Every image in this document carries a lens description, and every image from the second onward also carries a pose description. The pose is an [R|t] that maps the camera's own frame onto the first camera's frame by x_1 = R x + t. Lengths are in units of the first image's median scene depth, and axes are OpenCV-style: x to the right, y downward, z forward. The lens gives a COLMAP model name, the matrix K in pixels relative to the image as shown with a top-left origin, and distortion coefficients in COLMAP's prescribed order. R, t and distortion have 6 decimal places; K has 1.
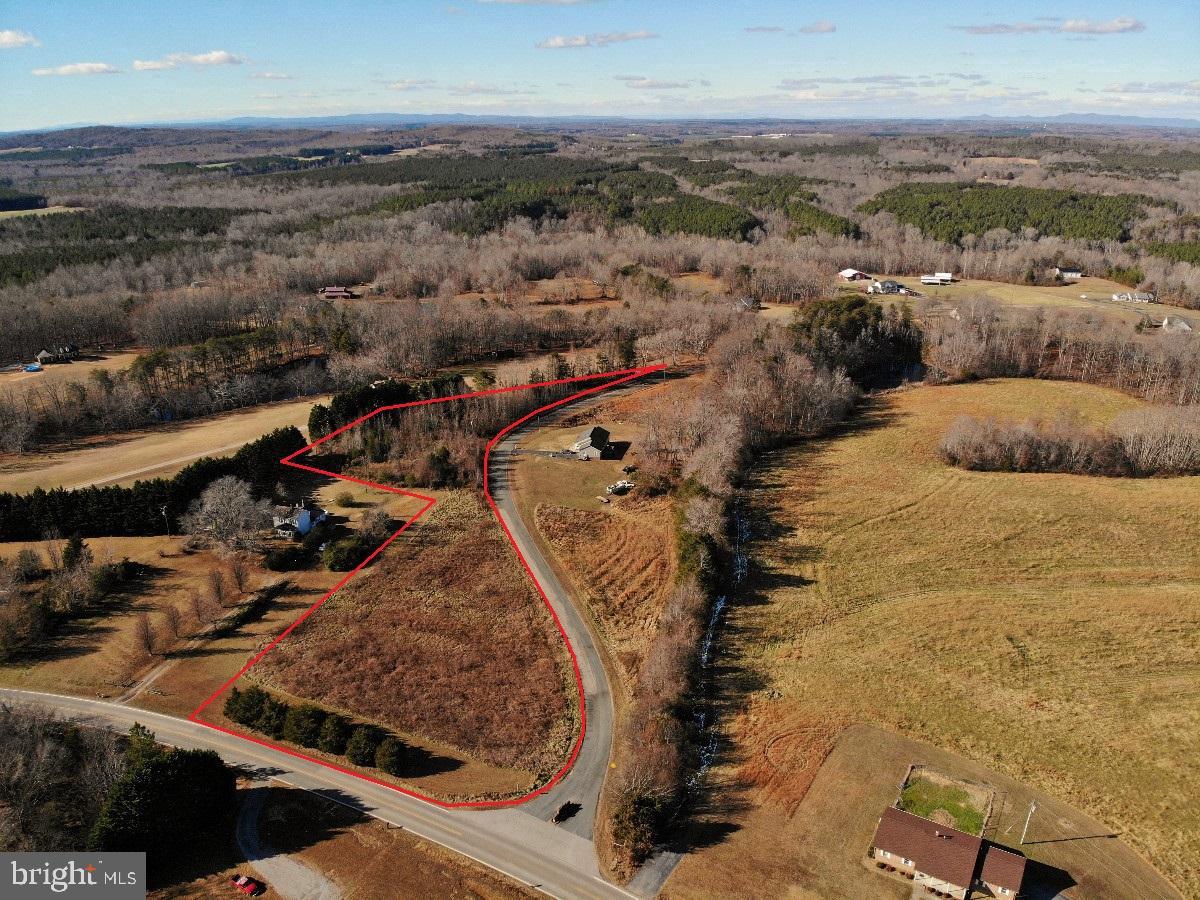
lens RADIAL K [[861.2, 0, 604.9], [0, 861.2, 456.4], [0, 0, 1]] dist [0.102737, -0.226330]
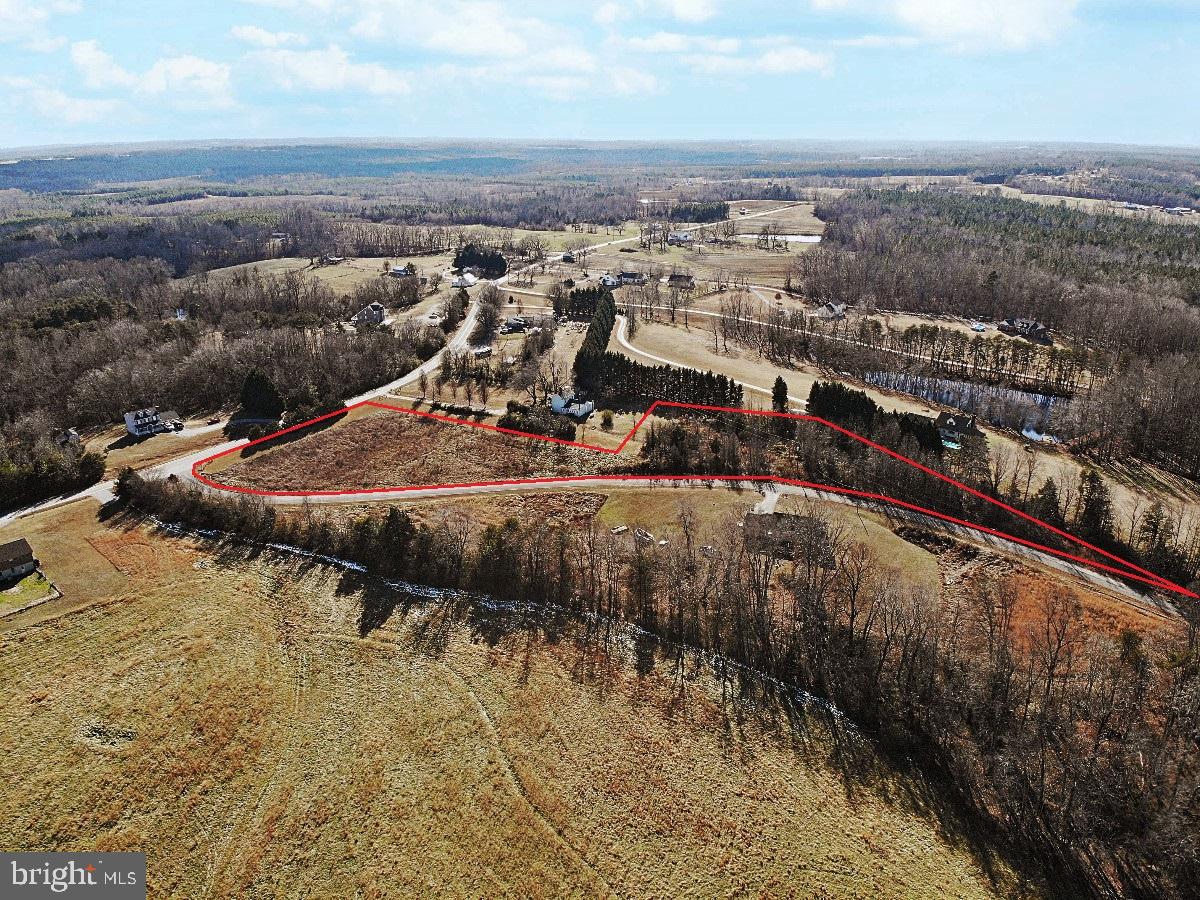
lens RADIAL K [[861.2, 0, 604.9], [0, 861.2, 456.4], [0, 0, 1]] dist [0.102737, -0.226330]
pose [[-0.176957, 0.352272, -0.919016, 0.705739], [-0.347846, 0.851107, 0.393219, -0.318131], [0.920701, 0.389258, -0.028073, 0.914008]]
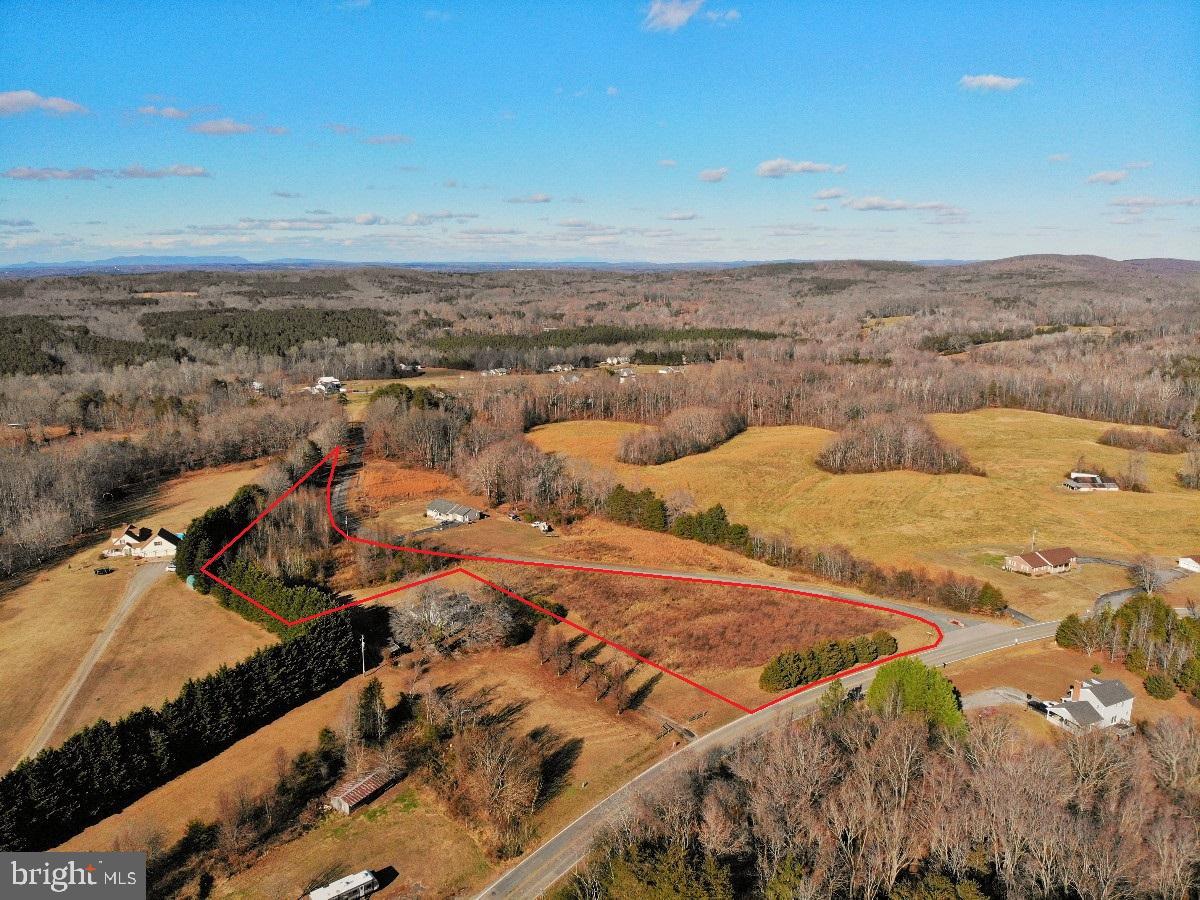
lens RADIAL K [[861.2, 0, 604.9], [0, 861.2, 456.4], [0, 0, 1]] dist [0.102737, -0.226330]
pose [[0.566165, -0.176748, 0.805119, -0.779445], [0.298240, 0.954491, -0.000186, -0.025622], [-0.768446, 0.240224, 0.593113, 0.249962]]
